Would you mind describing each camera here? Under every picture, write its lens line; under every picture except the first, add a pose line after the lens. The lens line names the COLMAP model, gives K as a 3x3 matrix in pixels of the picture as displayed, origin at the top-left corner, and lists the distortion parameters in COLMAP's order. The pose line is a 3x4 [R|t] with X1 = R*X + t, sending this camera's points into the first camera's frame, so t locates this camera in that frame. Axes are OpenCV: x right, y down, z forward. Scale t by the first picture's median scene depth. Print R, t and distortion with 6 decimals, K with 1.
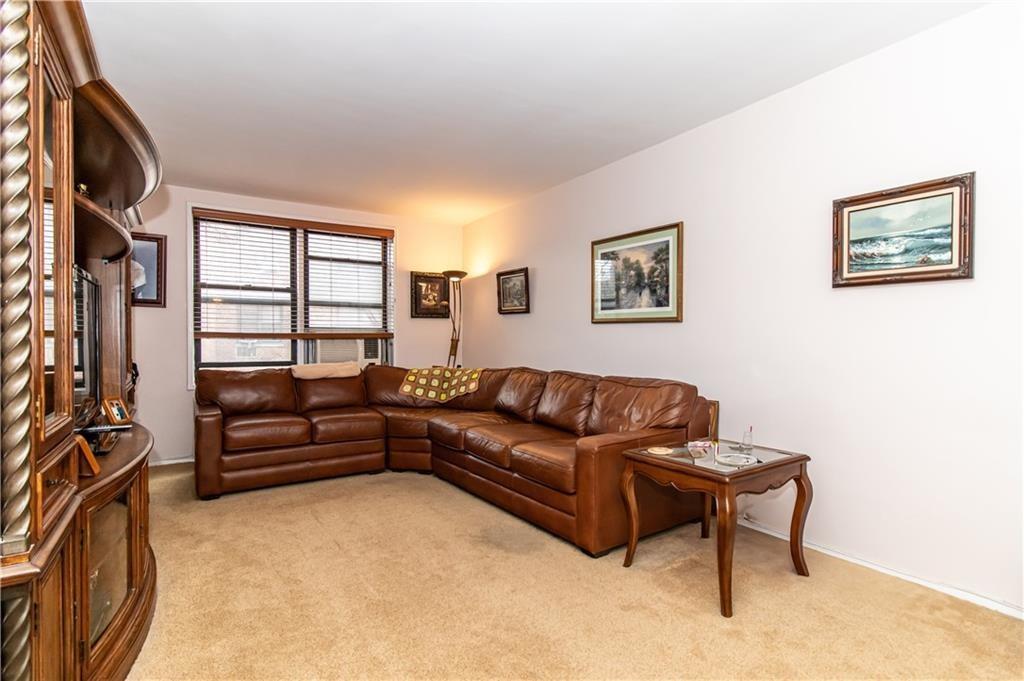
lens RADIAL K [[496.6, 0, 515.7], [0, 496.6, 344.5], [0, 0, 1]] dist [0.001072, 0.001631]
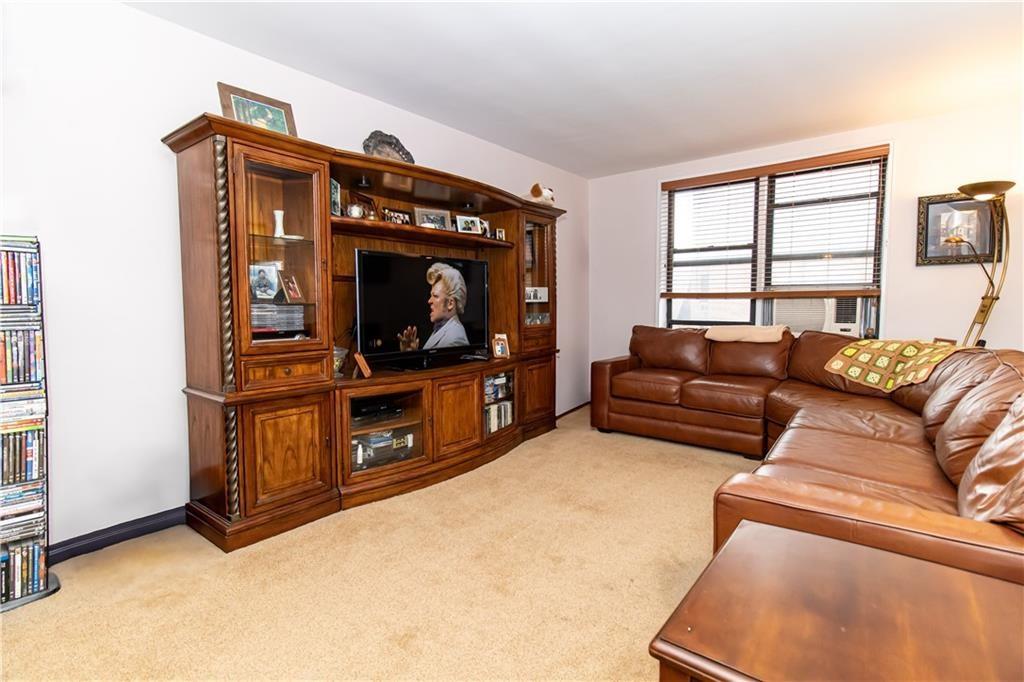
lens RADIAL K [[487.0, 0, 520.8], [0, 487.0, 333.4], [0, 0, 1]] dist [0.001871, 0.000125]
pose [[0.306264, 0.061868, -0.949934, 0.294715], [-0.004914, 0.997975, 0.063413, -0.001534], [0.951934, -0.014753, 0.305948, 0.304905]]
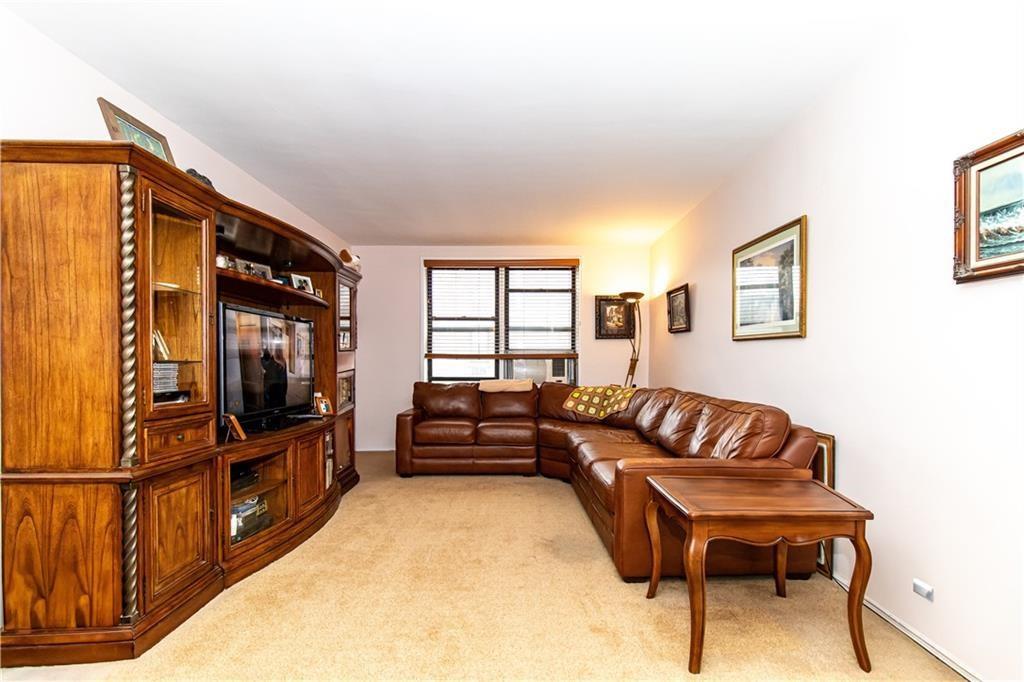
lens RADIAL K [[483.2, 0, 524.8], [0, 483.2, 367.4], [0, 0, 1]] dist [0.000390, 0.000526]
pose [[0.840521, 0.008159, -0.541718, 0.249649], [-0.005996, 0.999965, 0.005758, 0.002041], [0.541746, -0.001592, 0.840541, 0.047711]]
